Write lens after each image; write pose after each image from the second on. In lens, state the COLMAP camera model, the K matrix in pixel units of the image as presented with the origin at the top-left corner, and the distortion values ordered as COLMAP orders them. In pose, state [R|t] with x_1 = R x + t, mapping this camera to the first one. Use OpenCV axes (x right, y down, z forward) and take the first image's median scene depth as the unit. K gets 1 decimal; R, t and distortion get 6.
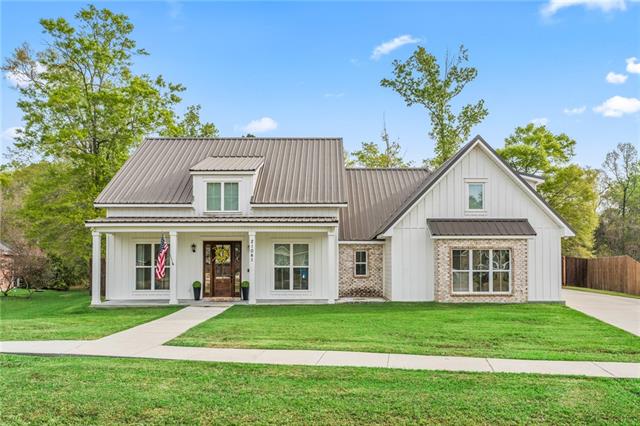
lens RADIAL K [[463.6, 0, 337.9], [0, 463.6, 249.9], [0, 0, 1]] dist [-0.002685, -0.002464]
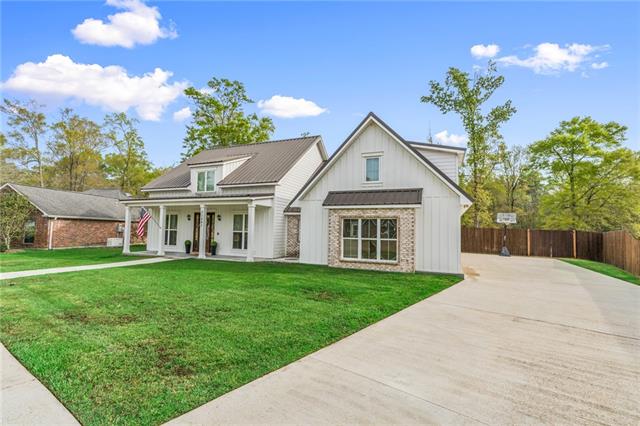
lens RADIAL K [[292.1, 0, 324.5], [0, 292.1, 212.0], [0, 0, 1]] dist [-0.007533, 0.001900]
pose [[0.917237, -0.005583, -0.398304, 0.446281], [-0.012151, 0.999044, -0.041985, 0.012466], [0.398157, 0.043350, 0.916292, 0.328709]]
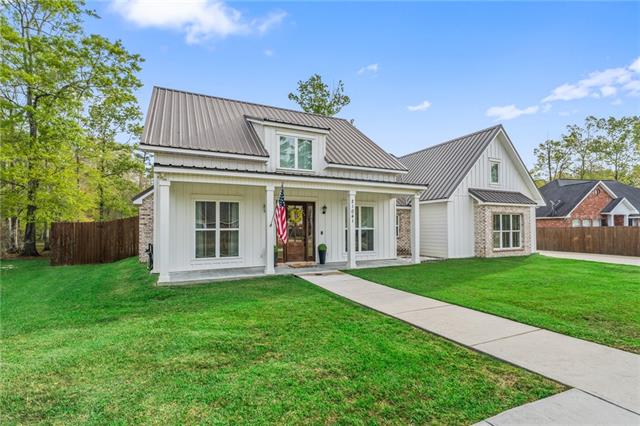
lens RADIAL K [[292.1, 0, 322.2], [0, 292.1, 219.1], [0, 0, 1]] dist [-0.007533, 0.001900]
pose [[0.909378, 0.010064, 0.415850, -0.446972], [-0.009303, 0.999949, -0.003856, 0.018434], [-0.415868, -0.000362, 0.909425, 0.451115]]
